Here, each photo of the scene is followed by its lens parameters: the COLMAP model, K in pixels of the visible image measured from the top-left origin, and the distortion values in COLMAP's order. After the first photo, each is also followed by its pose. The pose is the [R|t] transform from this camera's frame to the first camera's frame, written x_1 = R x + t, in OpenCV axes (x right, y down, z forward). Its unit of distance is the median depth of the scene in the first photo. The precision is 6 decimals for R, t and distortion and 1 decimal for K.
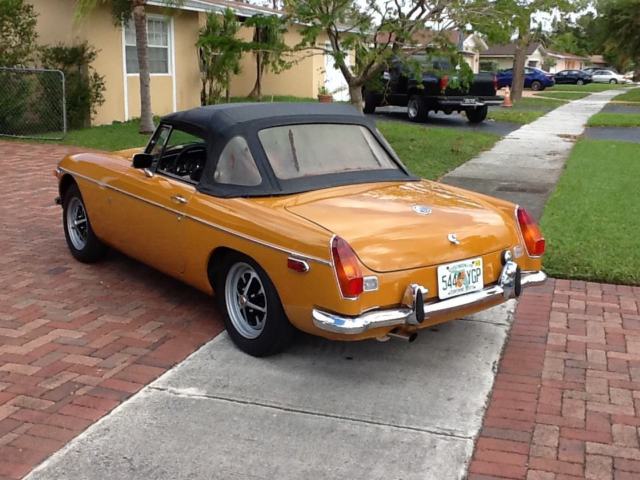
lens RADIAL K [[787.6, 0, 327.3], [0, 787.6, 221.1], [0, 0, 1]] dist [-0.011436, -0.016602]
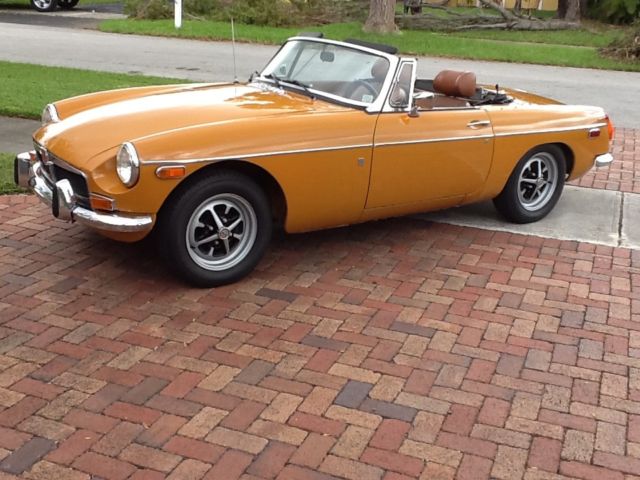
lens RADIAL K [[783.2, 0, 325.6], [0, 783.2, 229.3], [0, 0, 1]] dist [-0.012553, -0.021236]
pose [[0.051396, -0.317108, 0.946996, -1.350503], [0.152964, 0.939560, 0.306316, -0.272508], [-0.986894, 0.129113, 0.096796, 1.212674]]
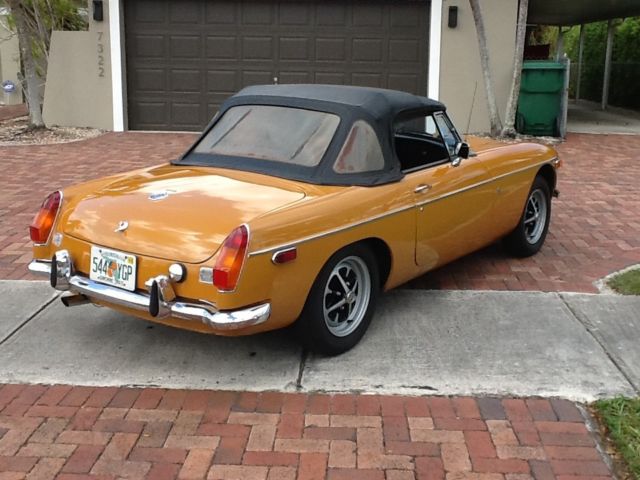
lens RADIAL K [[787.6, 0, 327.3], [0, 787.6, 221.1], [0, 0, 1]] dist [-0.011436, -0.016602]
pose [[0.265162, 0.194840, -0.944313, 1.030512], [-0.194236, 0.970087, 0.145616, -0.155807], [0.944437, 0.144808, 0.295075, 0.887145]]
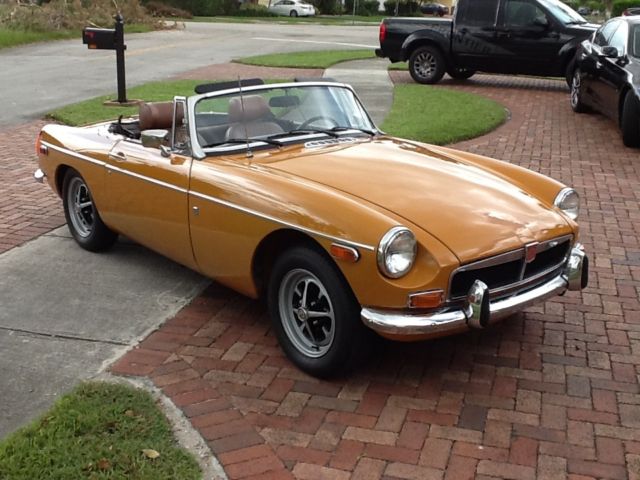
lens RADIAL K [[787.6, 0, 327.3], [0, 787.6, 221.1], [0, 0, 1]] dist [-0.011436, -0.016602]
pose [[-0.998309, -0.019087, -0.054899, -0.155452], [-0.041649, 0.893743, 0.446642, -0.500269], [0.040541, 0.448173, -0.893027, 2.353907]]
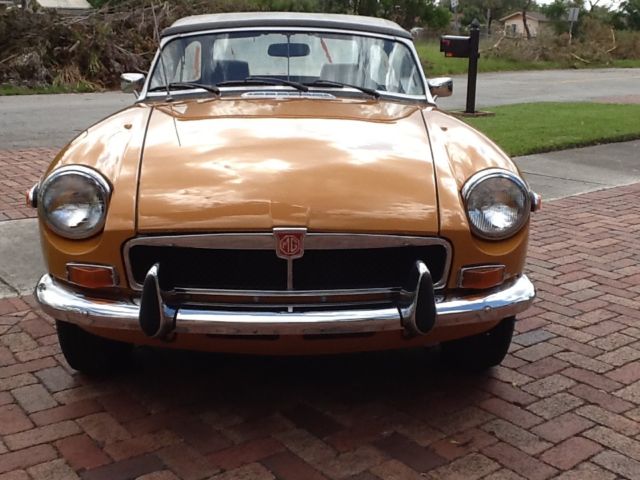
lens RADIAL K [[787.6, 0, 327.3], [0, 787.6, 221.1], [0, 0, 1]] dist [-0.011436, -0.016602]
pose [[-0.820445, -0.154160, 0.550549, -0.704624], [0.083862, 0.920096, 0.382610, -0.314492], [-0.565541, 0.360080, -0.741960, 1.994437]]
